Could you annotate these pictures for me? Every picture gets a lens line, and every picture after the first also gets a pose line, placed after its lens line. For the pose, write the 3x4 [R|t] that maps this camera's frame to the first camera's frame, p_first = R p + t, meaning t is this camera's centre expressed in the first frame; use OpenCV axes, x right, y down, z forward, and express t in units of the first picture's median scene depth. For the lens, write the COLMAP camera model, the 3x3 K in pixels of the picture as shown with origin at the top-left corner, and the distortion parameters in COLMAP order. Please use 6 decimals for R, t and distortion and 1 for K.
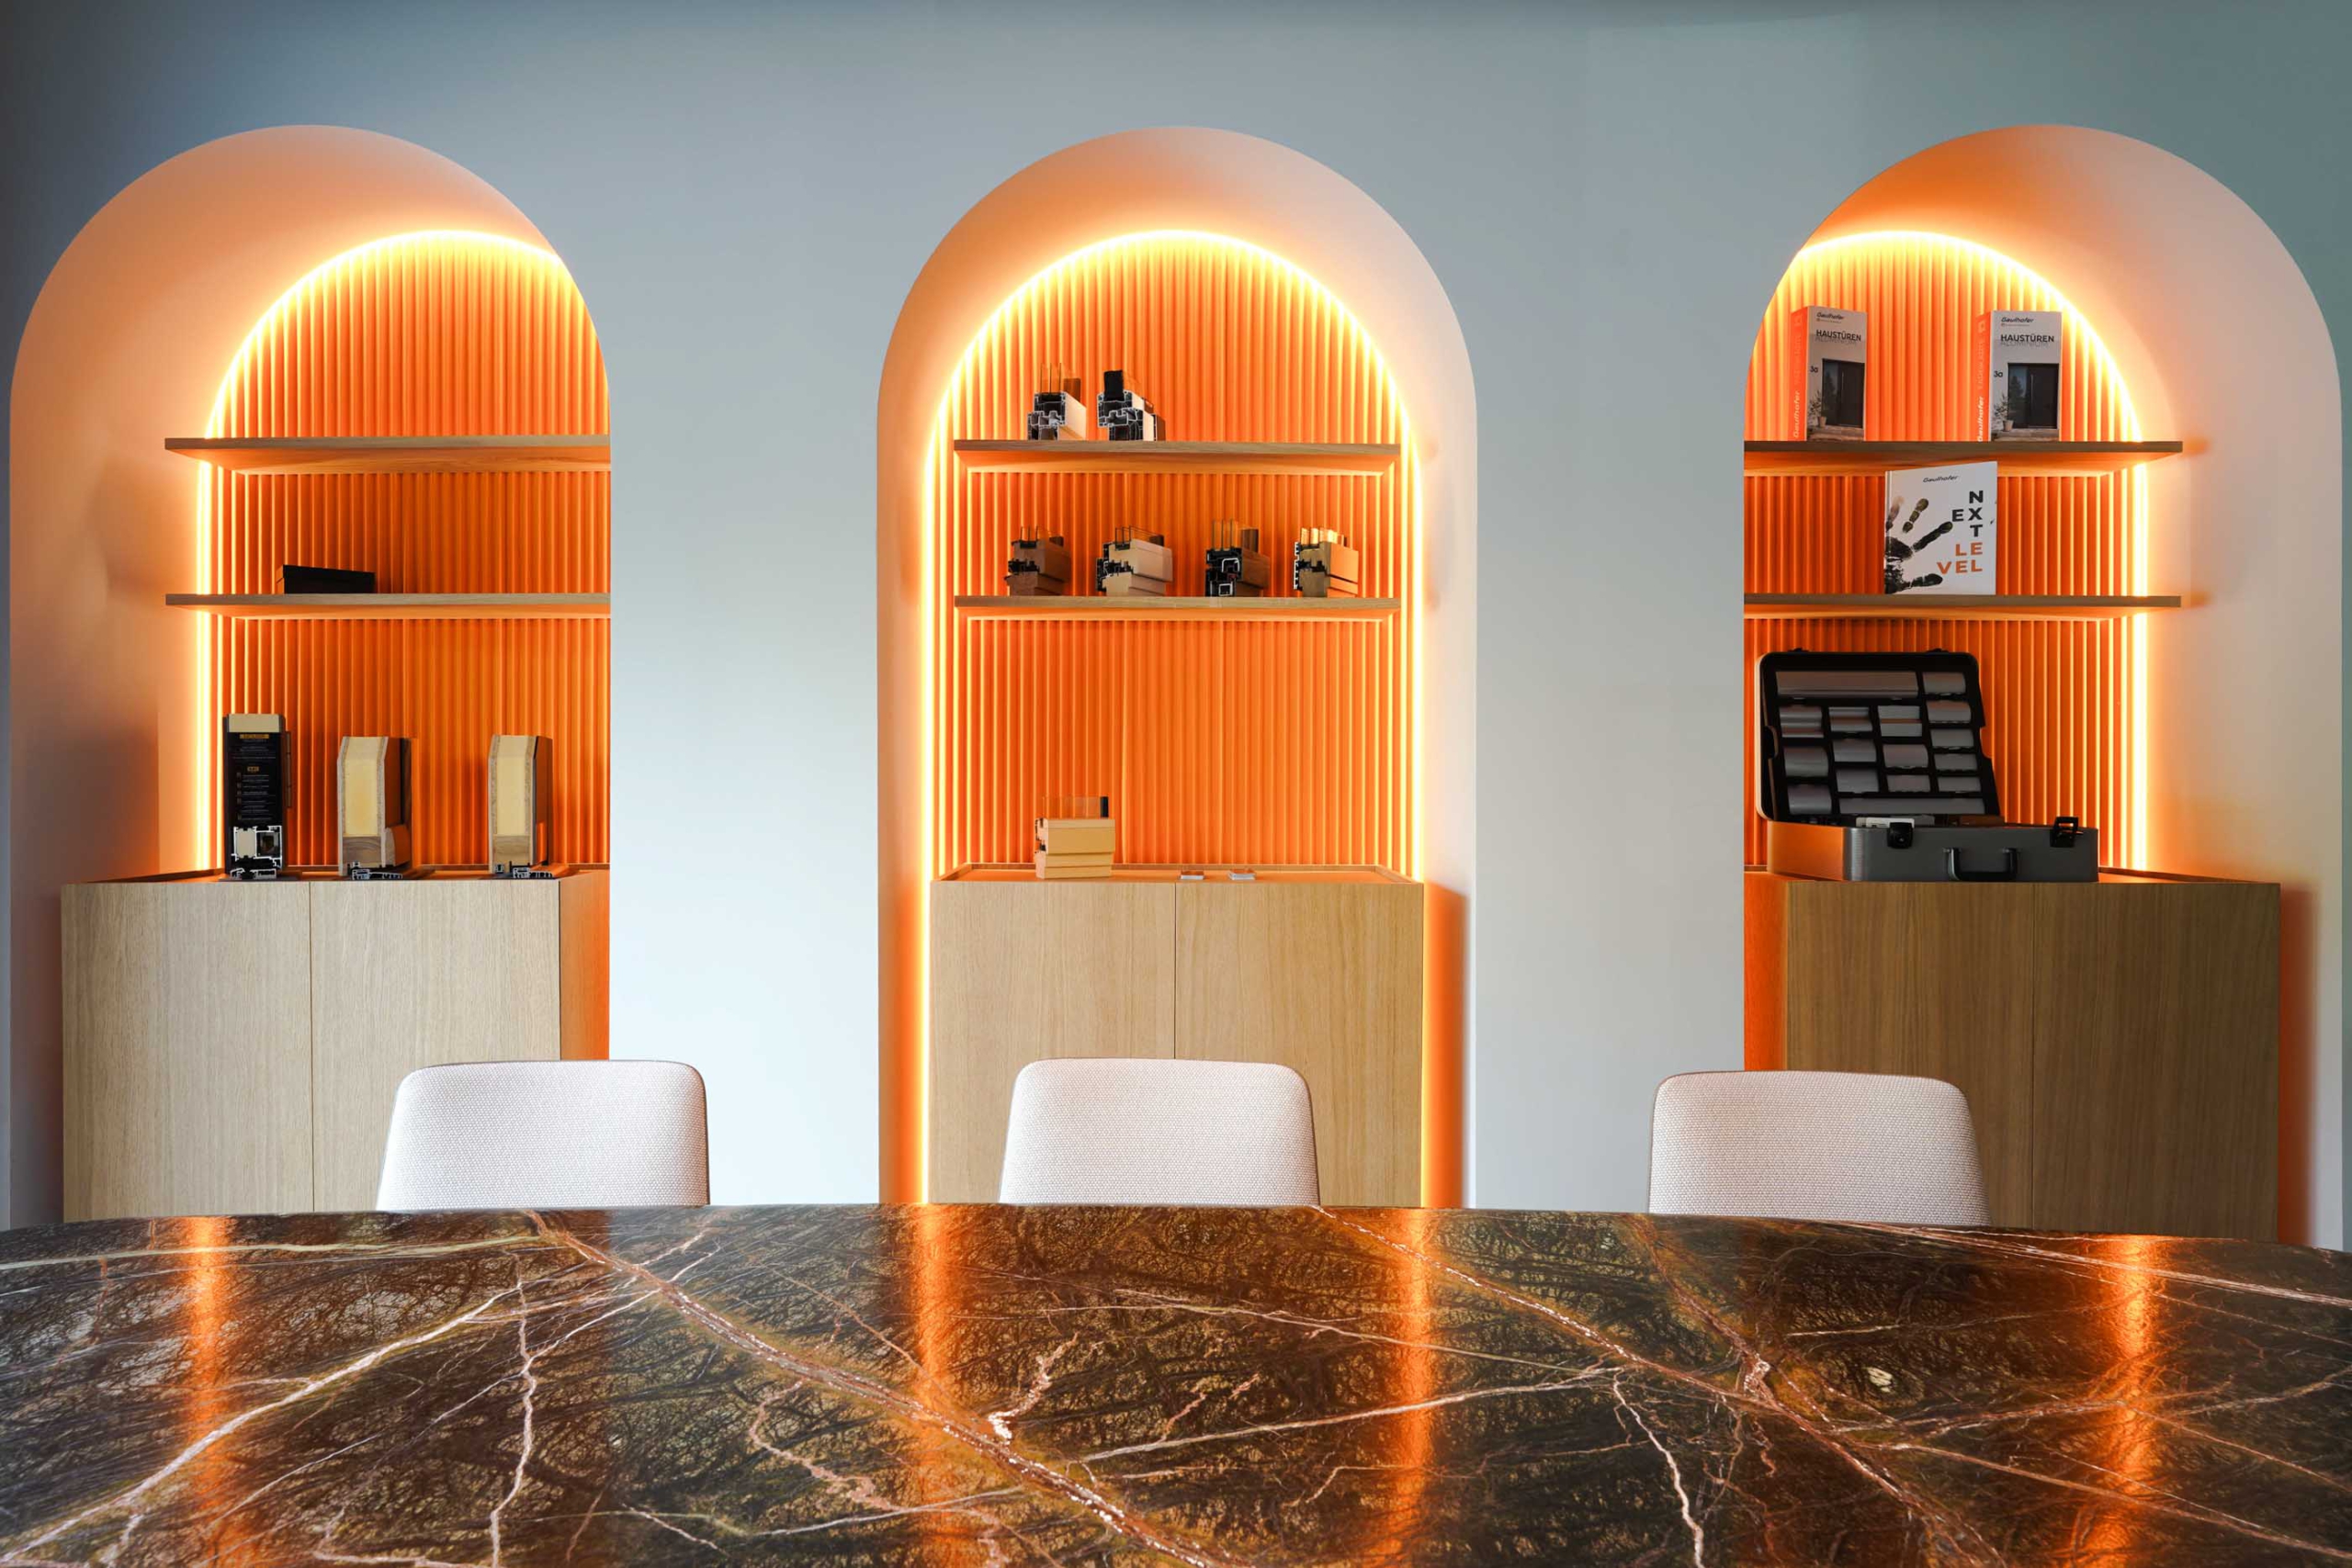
lens RADIAL K [[1303.8, 0, 1153.0], [0, 1303.8, 780.0], [0, 0, 1]] dist [0.014691, -0.002855]
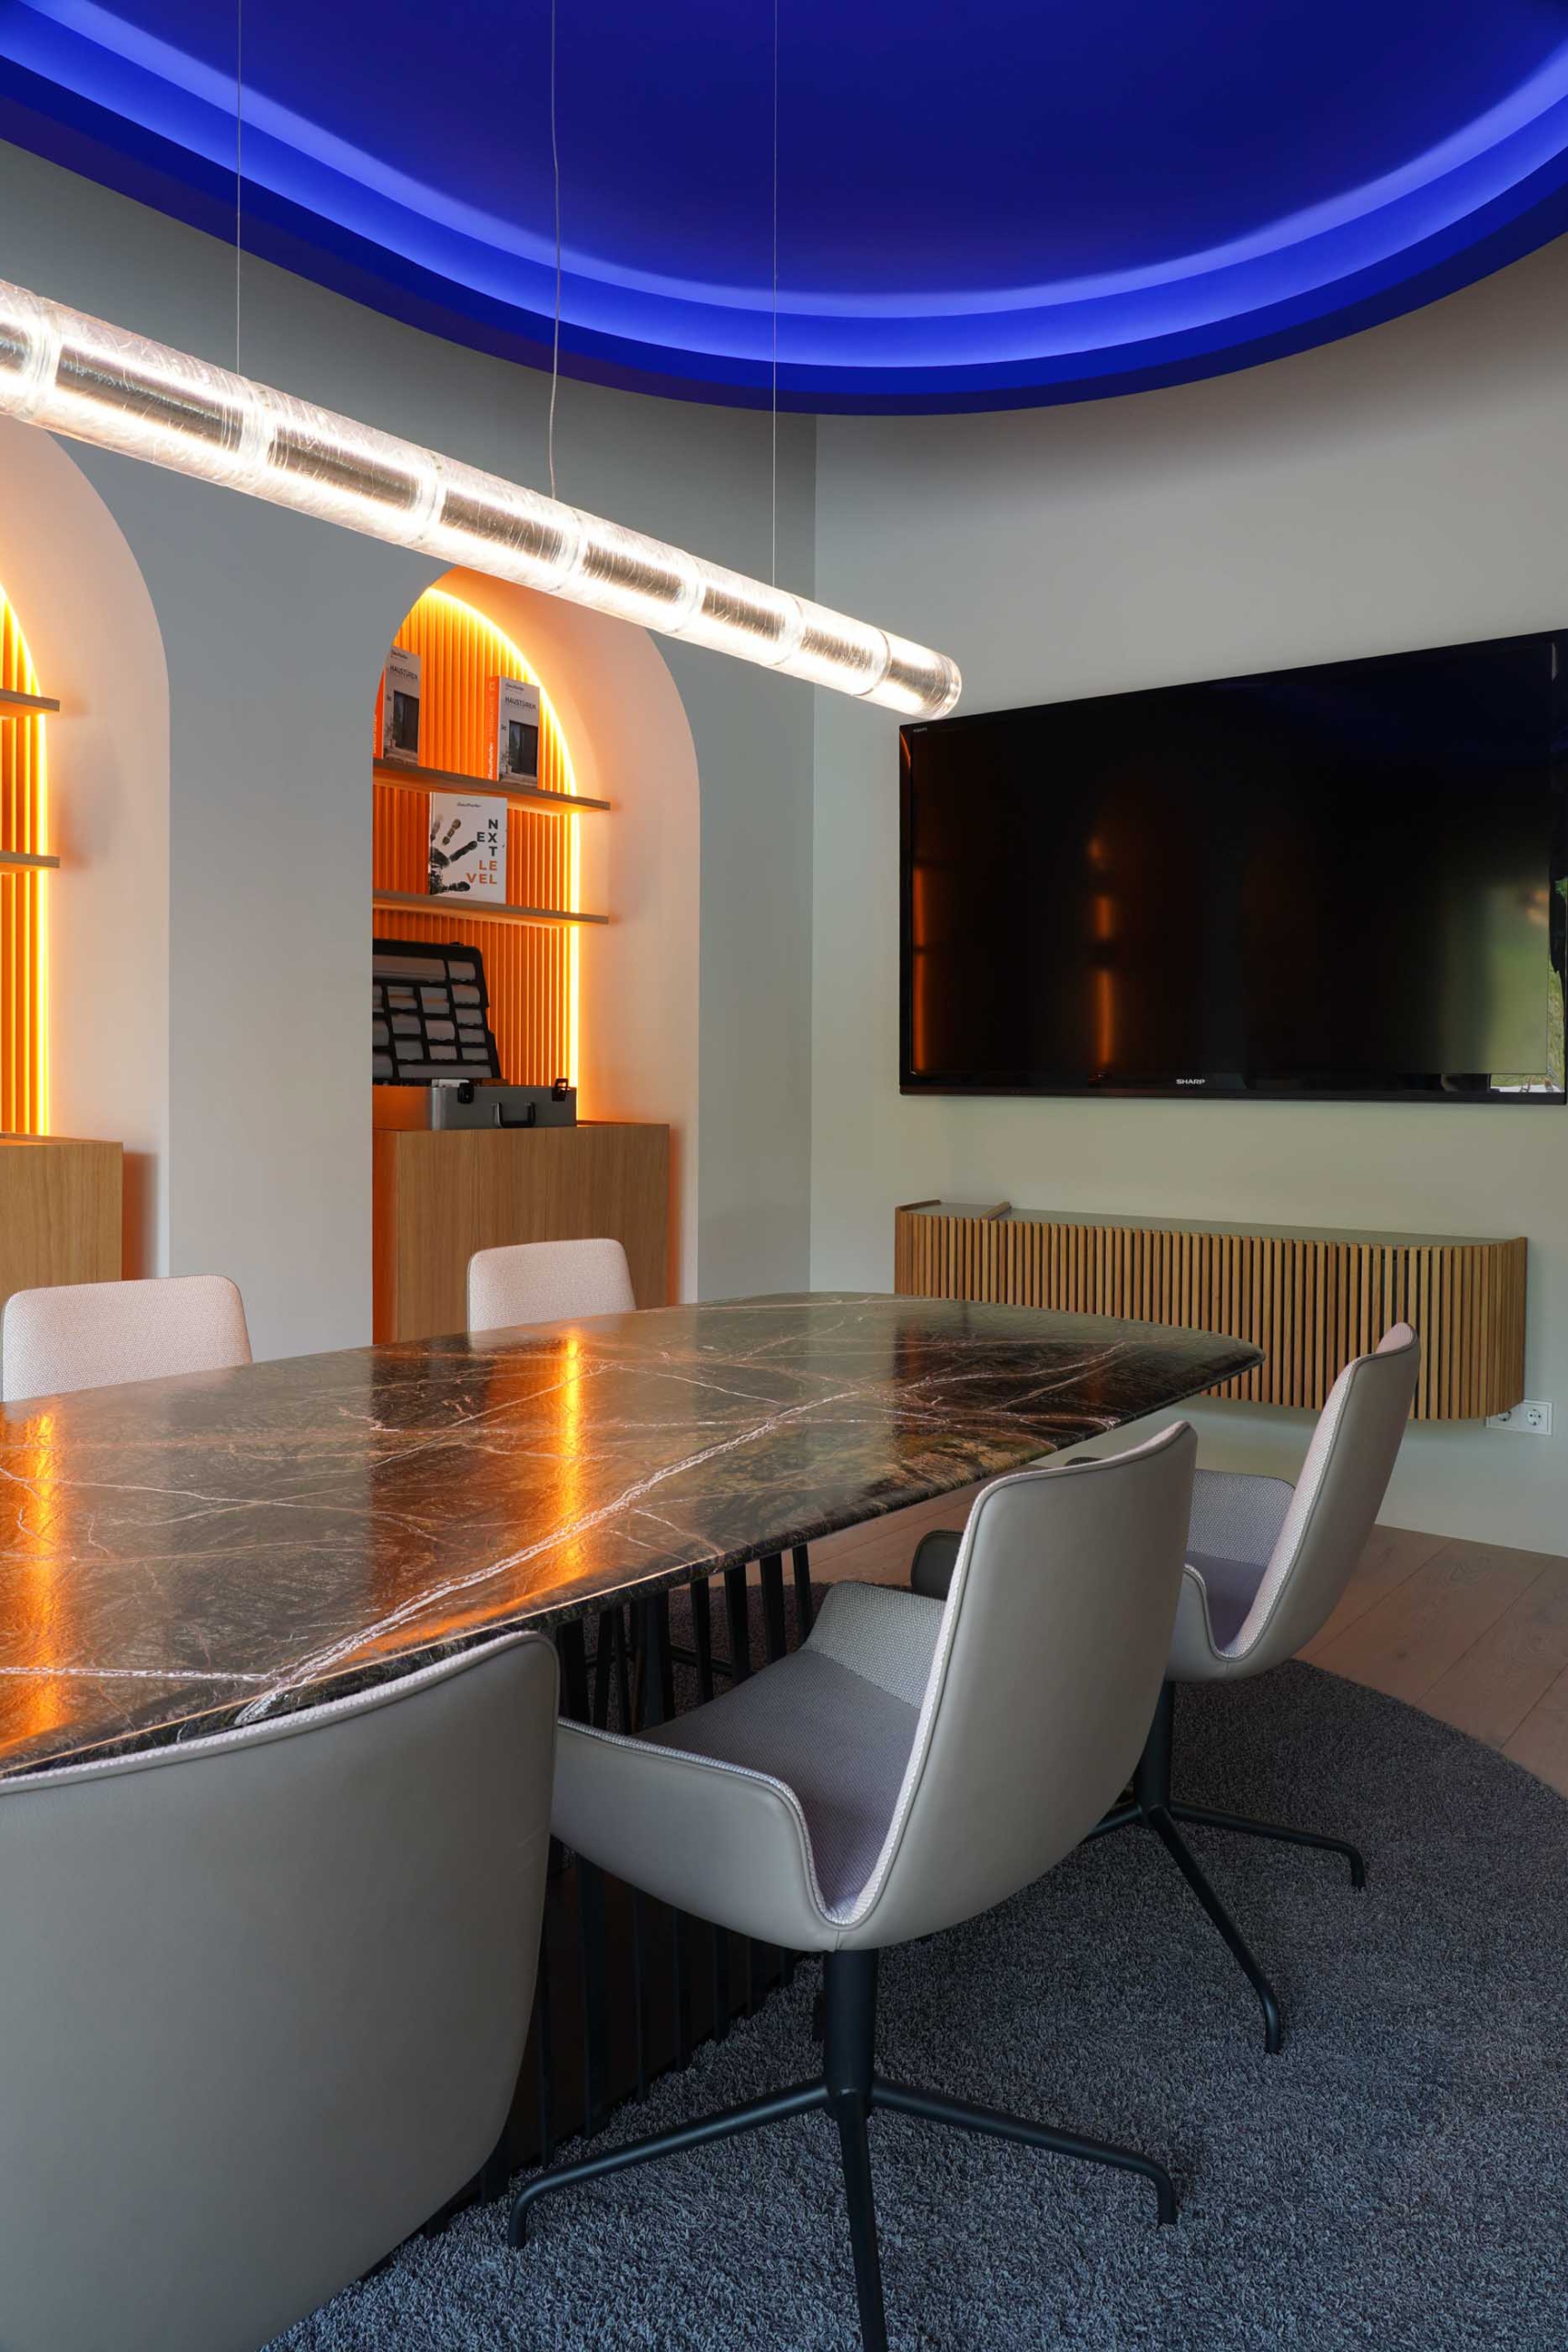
lens RADIAL K [[1641.5, 0, 826.1], [0, 1641.5, 1122.1], [0, 0, 1]] dist [0.005459, 0.003595]
pose [[0.597874, -0.022850, 0.801264, -0.447853], [-0.010305, 0.999292, 0.036187, 0.008908], [-0.801524, -0.029893, 0.597215, -0.203358]]
